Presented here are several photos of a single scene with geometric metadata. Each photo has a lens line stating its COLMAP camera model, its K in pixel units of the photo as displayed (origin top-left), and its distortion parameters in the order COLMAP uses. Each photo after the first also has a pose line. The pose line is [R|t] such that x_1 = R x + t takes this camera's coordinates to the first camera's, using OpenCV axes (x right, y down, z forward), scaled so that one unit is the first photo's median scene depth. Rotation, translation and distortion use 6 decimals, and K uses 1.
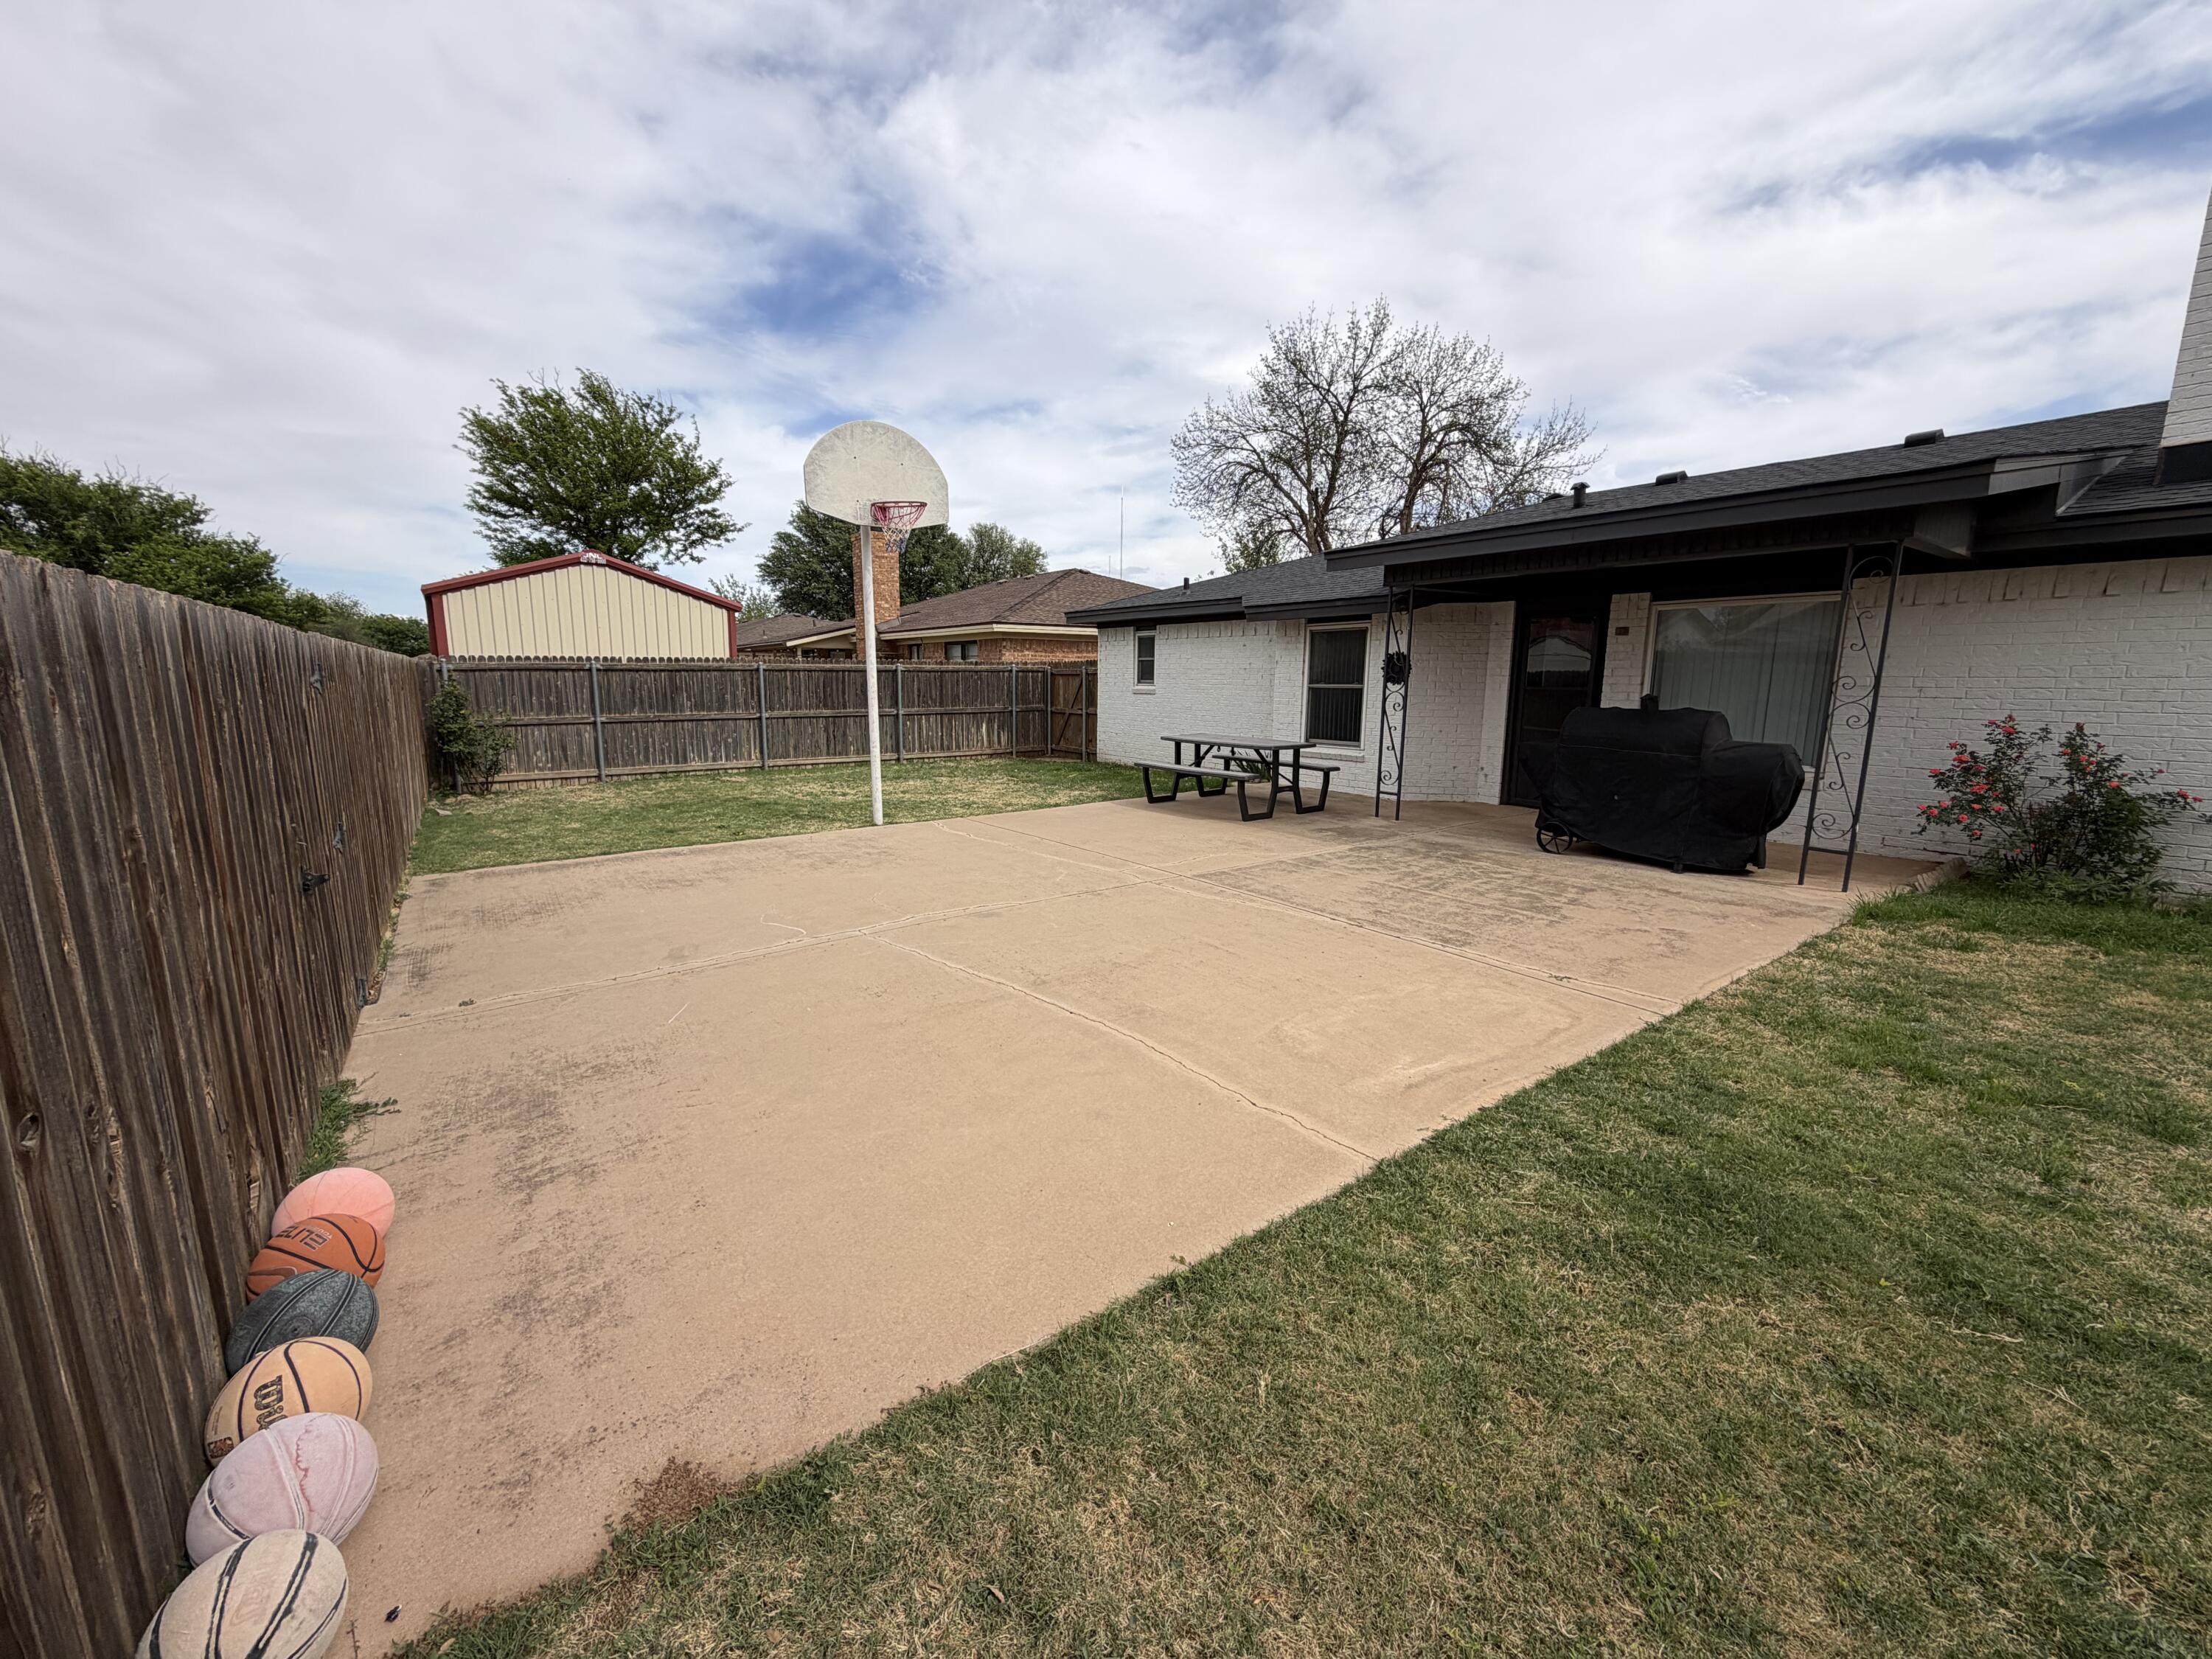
lens RADIAL K [[883.5, 0, 1101.3], [0, 883.5, 824.9], [0, 0, 1]] dist [-0.002375, 0.000541]
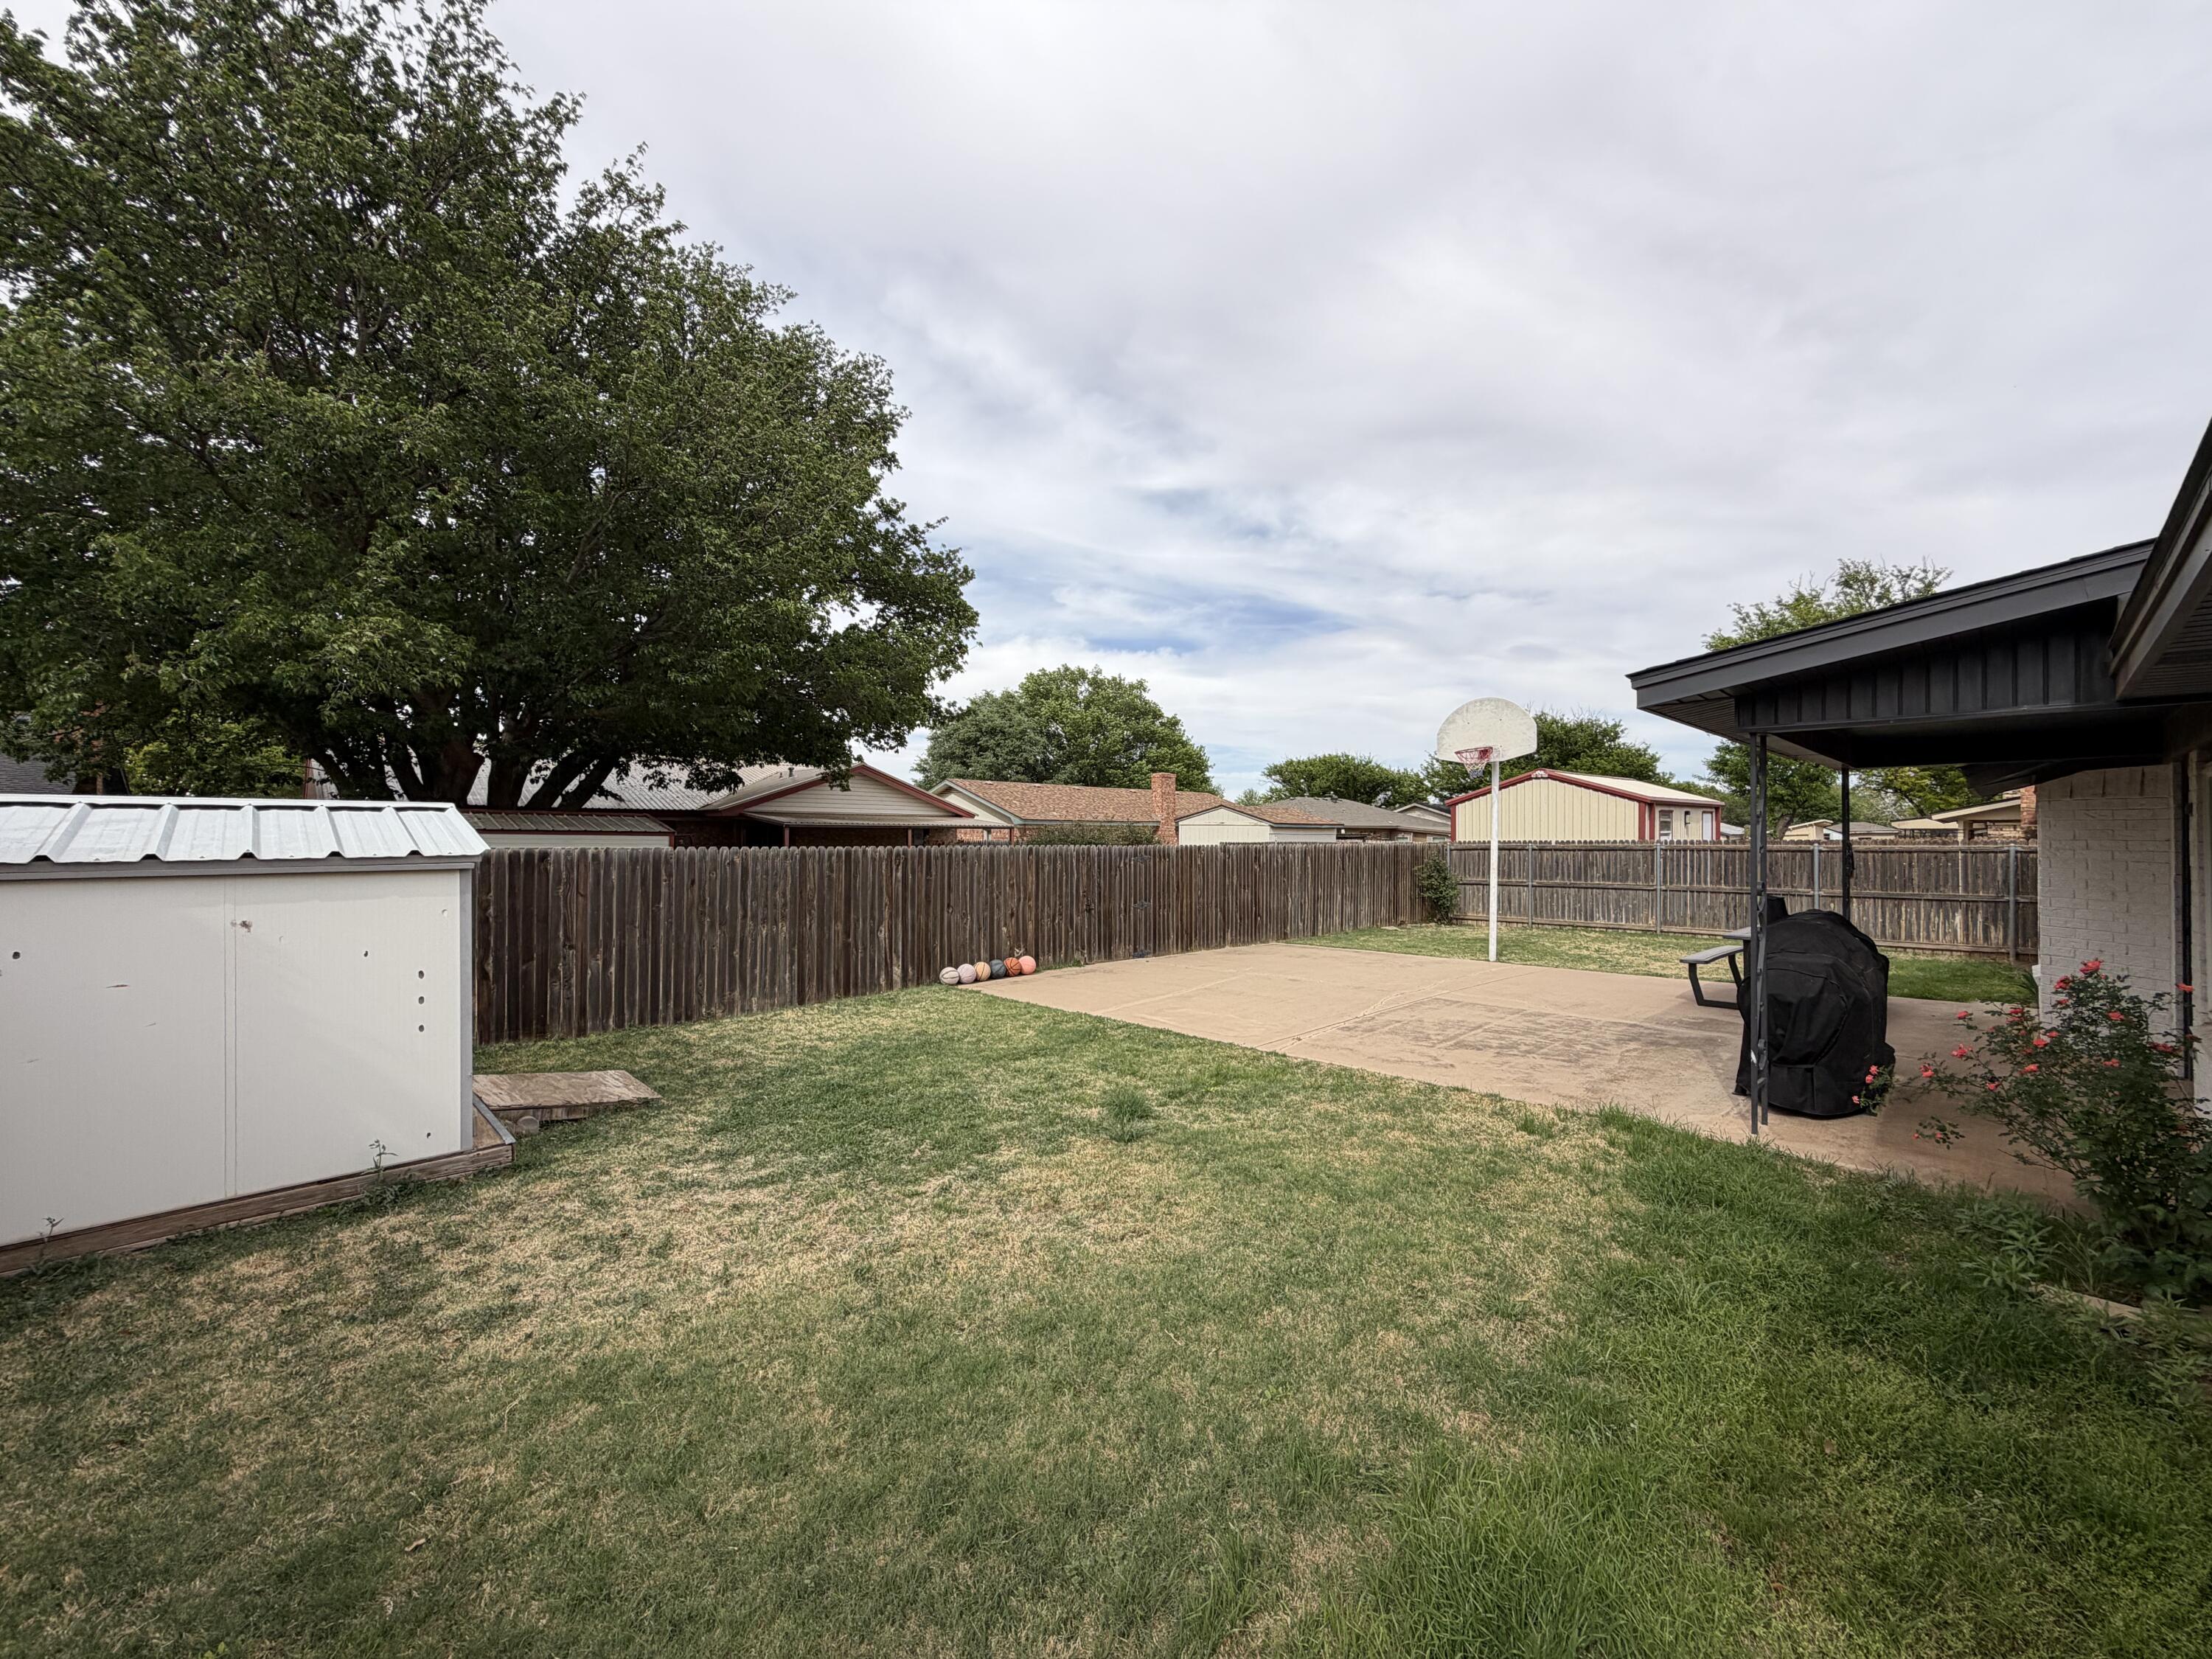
lens RADIAL K [[883.5, 0, 1093.9], [0, 883.5, 831.5], [0, 0, 1]] dist [-0.002375, 0.000541]
pose [[0.123185, -0.013369, -0.992294, 0.609456], [-0.165364, 0.985653, -0.033808, -0.028204], [0.978509, 0.168255, 0.119207, 0.089078]]
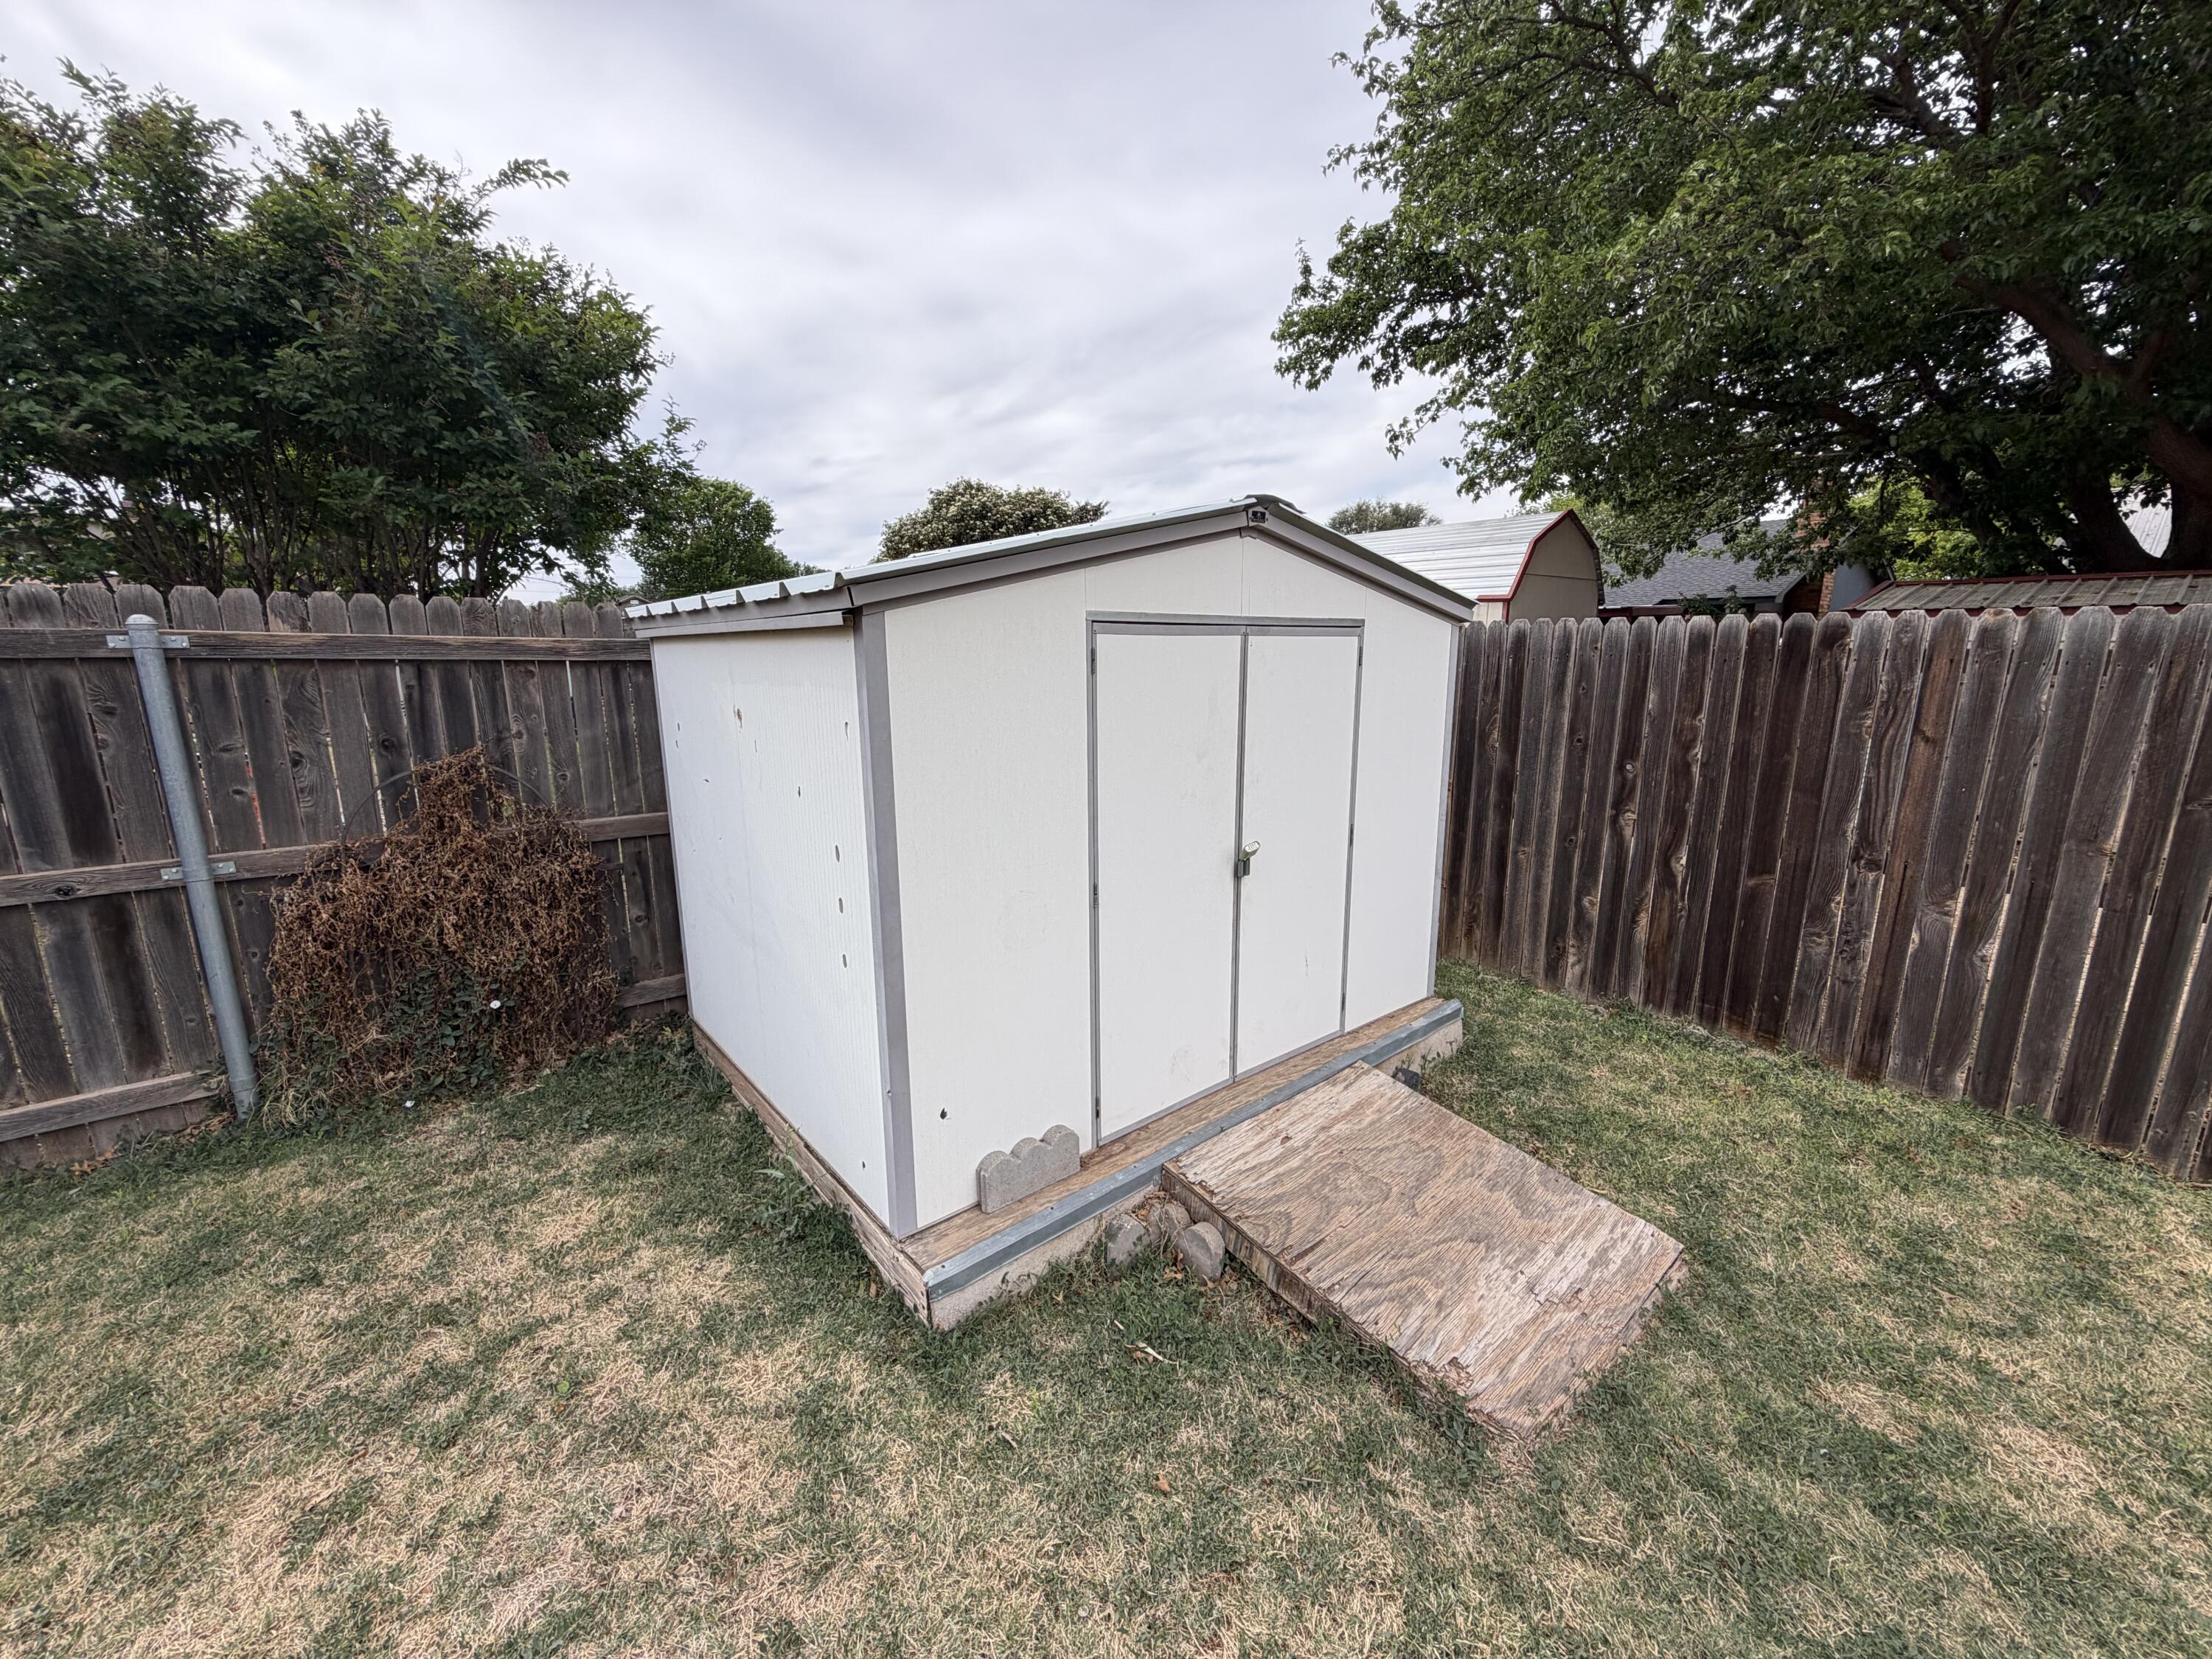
lens RADIAL K [[883.5, 0, 1107.3], [0, 883.5, 821.0], [0, 0, 1]] dist [-0.002375, 0.000541]
pose [[-0.998377, 0.006258, -0.056604, 0.402450], [-0.014168, 0.935396, 0.353318, -0.017317], [0.055159, 0.353547, -0.933789, 0.063355]]
